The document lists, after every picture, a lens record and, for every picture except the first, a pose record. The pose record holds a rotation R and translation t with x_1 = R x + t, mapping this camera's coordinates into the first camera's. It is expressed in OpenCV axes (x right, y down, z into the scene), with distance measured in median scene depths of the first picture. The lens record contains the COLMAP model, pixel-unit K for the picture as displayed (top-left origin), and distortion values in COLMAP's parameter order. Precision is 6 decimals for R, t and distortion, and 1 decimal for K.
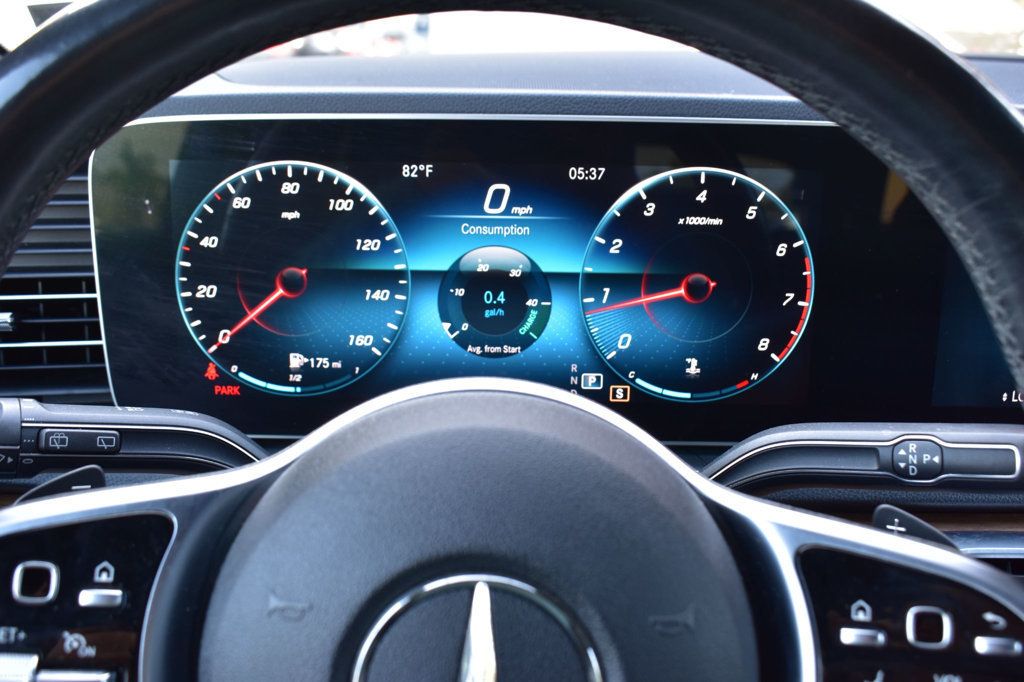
lens RADIAL K [[1013.7, 0, 510.7], [0, 1013.7, 342.3], [0, 0, 1]] dist [-0.076470, 0.000000]
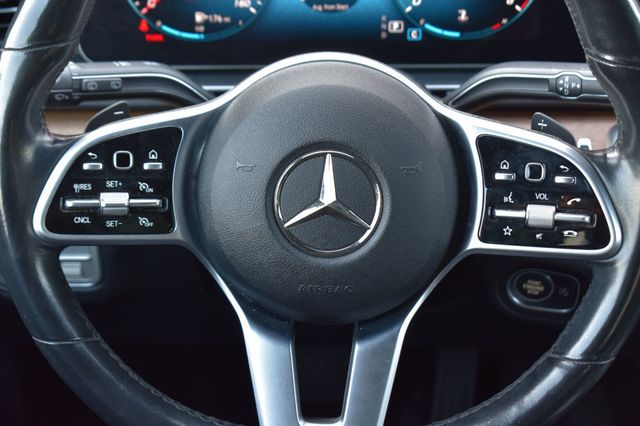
lens RADIAL K [[1292.3, 0, 316.3], [0, 1292.3, 209.8], [0, 0, 1]] dist [0.025261, 0.000000]
pose [[0.999380, -0.018315, -0.030073, 0.015161], [0.025510, 0.965310, 0.259857, -0.209185], [0.024271, -0.260463, 0.965179, -0.969680]]
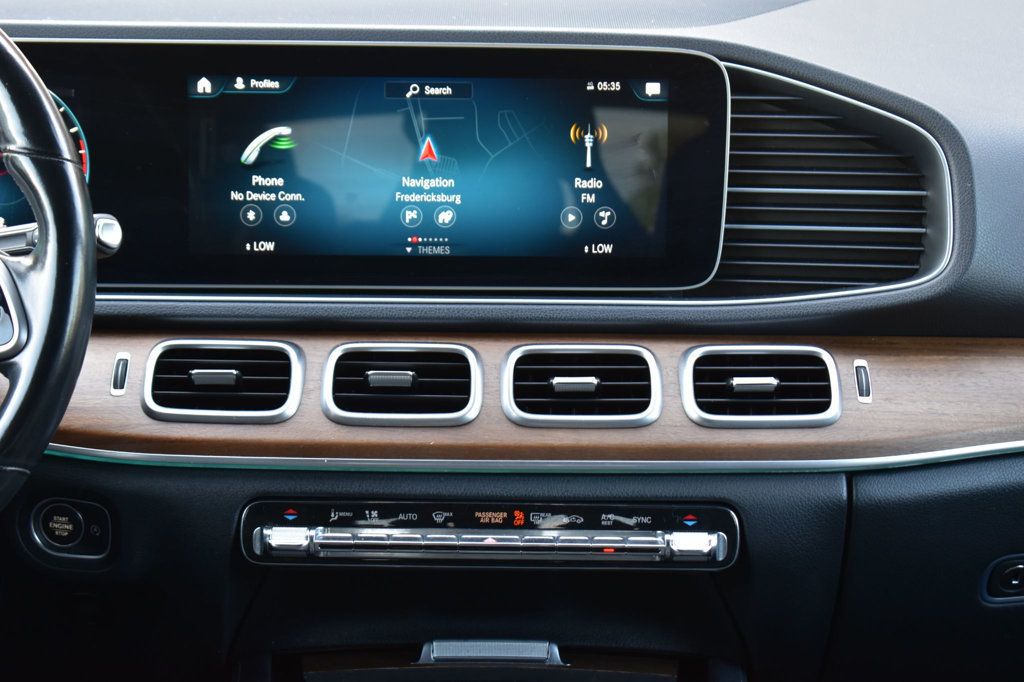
lens RADIAL K [[2312.8, 0, 506.0], [0, 2312.8, 346.0], [0, 0, 1]] dist [0.062261, 0.000000]
pose [[0.999940, -0.010395, -0.003485, 0.878263], [0.009969, 0.994353, -0.105654, 0.527367], [0.004564, 0.105612, 0.994397, -2.066660]]
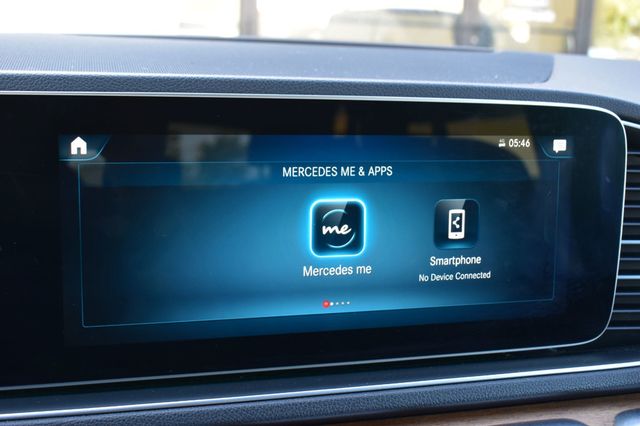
lens RADIAL K [[833.0, 0, 319.0], [0, 833.0, 215.3], [0, 0, 1]] dist [-0.062064, 0.000000]
pose [[0.963369, -0.041134, 0.265005, 0.474211], [0.062705, 0.995325, -0.073456, 0.005307], [-0.260745, 0.087382, 0.961445, 0.050884]]
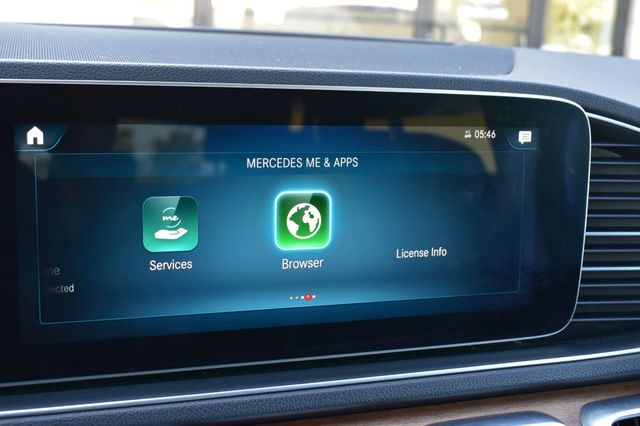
lens RADIAL K [[833.0, 0, 320.8], [0, 833.0, 214.5], [0, 0, 1]] dist [-0.062064, 0.000000]
pose [[0.946750, -0.045557, 0.318731, 0.467809], [0.070171, 0.995338, -0.066166, 0.007918], [-0.314231, 0.085008, 0.945533, 0.073530]]
